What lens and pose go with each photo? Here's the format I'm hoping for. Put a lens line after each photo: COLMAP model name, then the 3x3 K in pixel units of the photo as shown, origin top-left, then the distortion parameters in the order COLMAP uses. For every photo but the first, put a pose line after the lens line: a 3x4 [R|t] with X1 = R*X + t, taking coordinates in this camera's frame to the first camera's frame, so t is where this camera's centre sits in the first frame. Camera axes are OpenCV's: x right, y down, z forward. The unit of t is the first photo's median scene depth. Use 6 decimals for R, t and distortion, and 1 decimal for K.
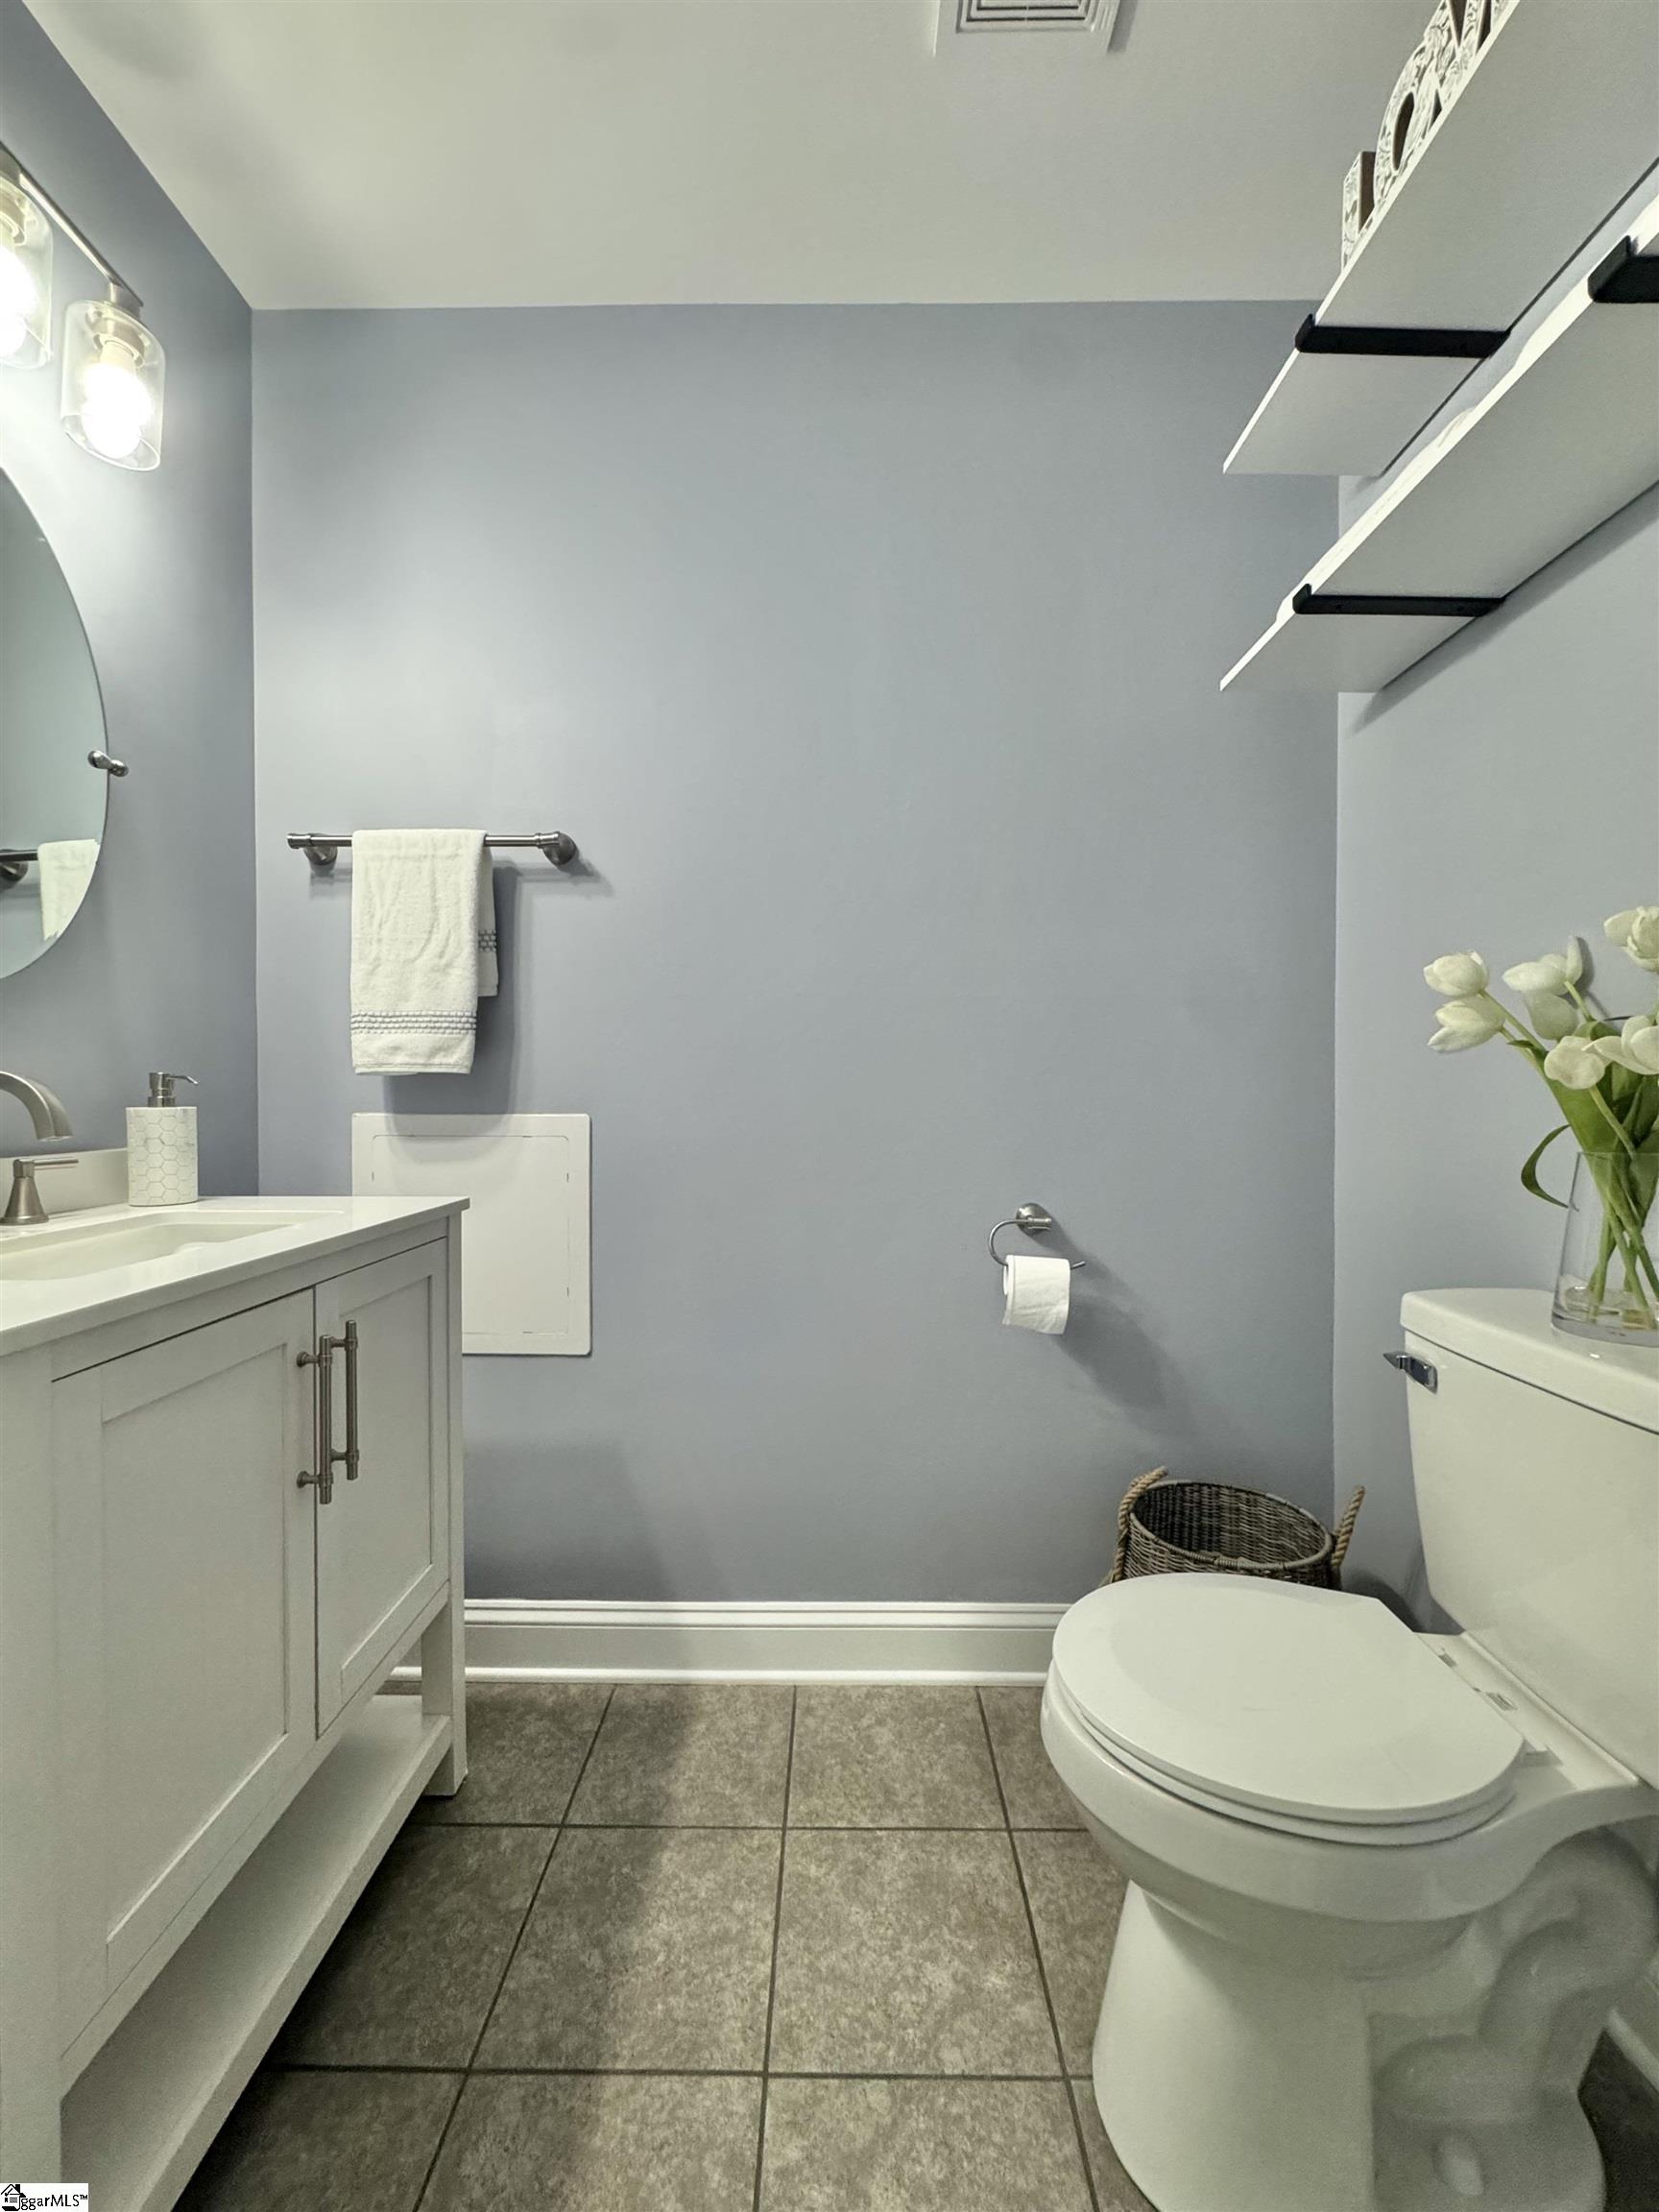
lens RADIAL K [[891.4, 0, 828.9], [0, 891.4, 1102.4], [0, 0, 1]] dist [-0.002965, -0.000022]
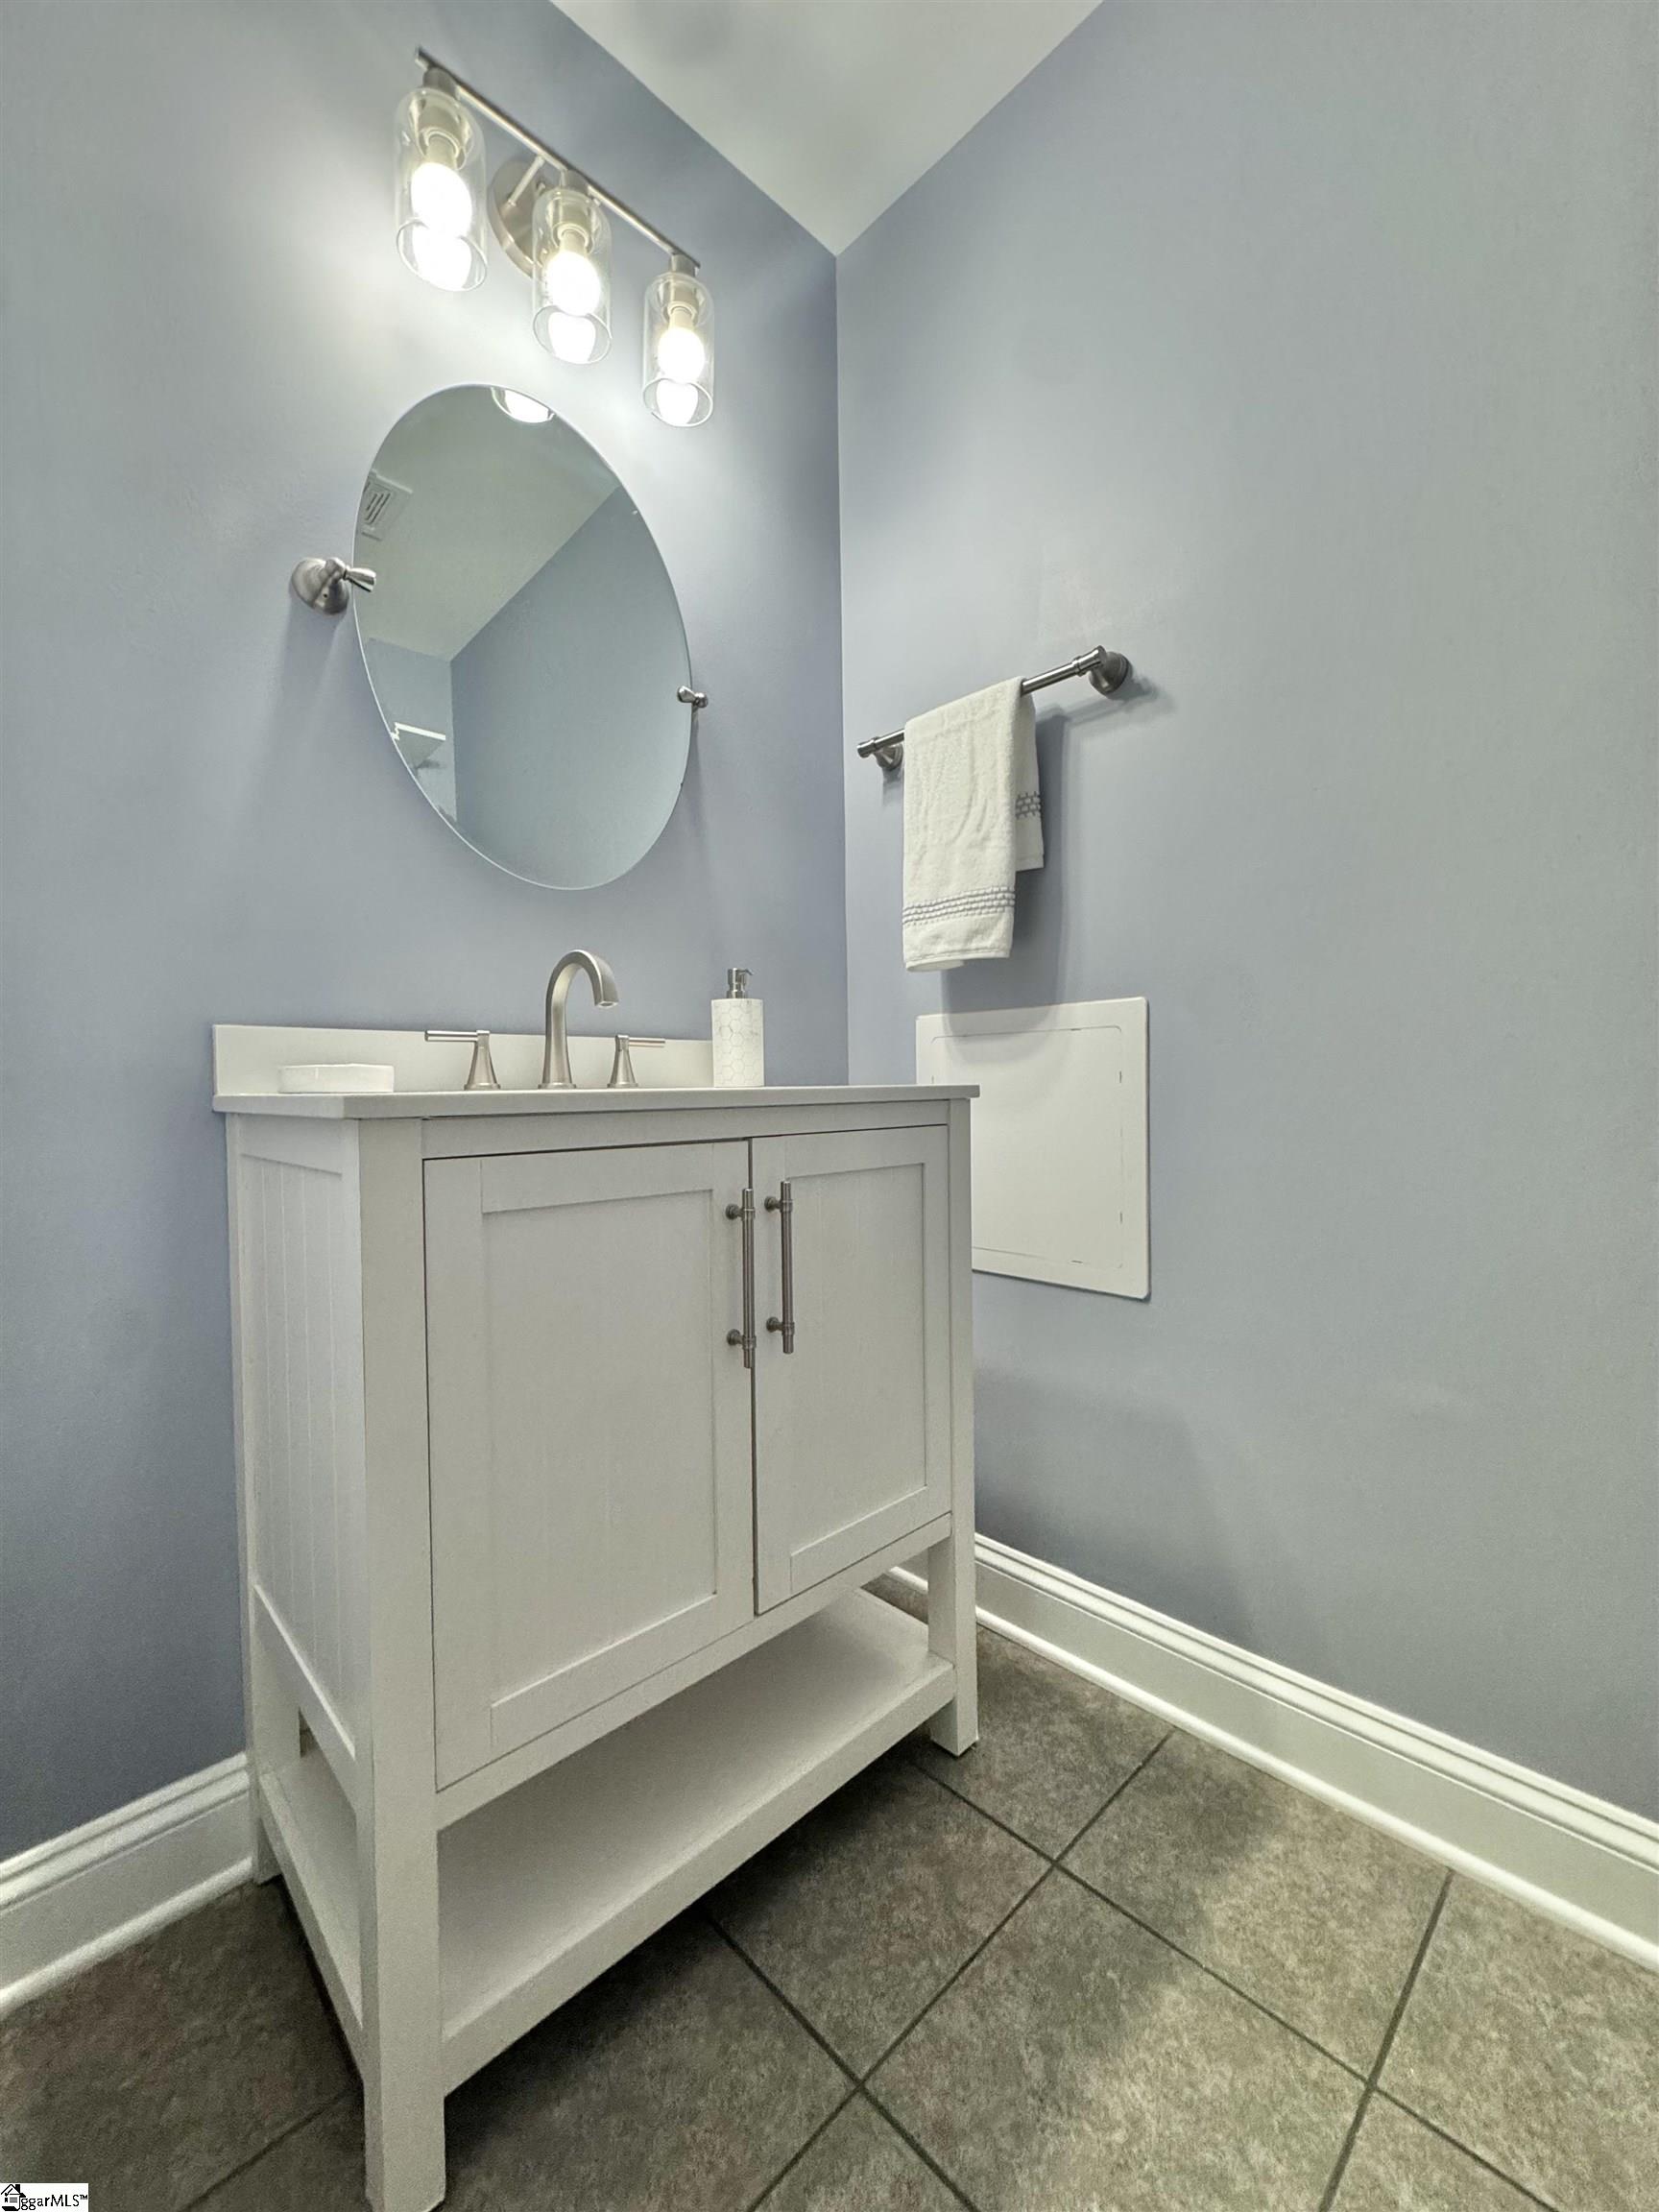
lens RADIAL K [[891.4, 0, 828.9], [0, 891.4, 1102.4], [0, 0, 1]] dist [-0.002965, -0.000022]
pose [[0.705409, 0.003606, -0.708792, 0.108031], [0.005864, 0.999923, 0.010924, 0.111330], [0.708776, -0.011863, 0.705333, 0.276319]]
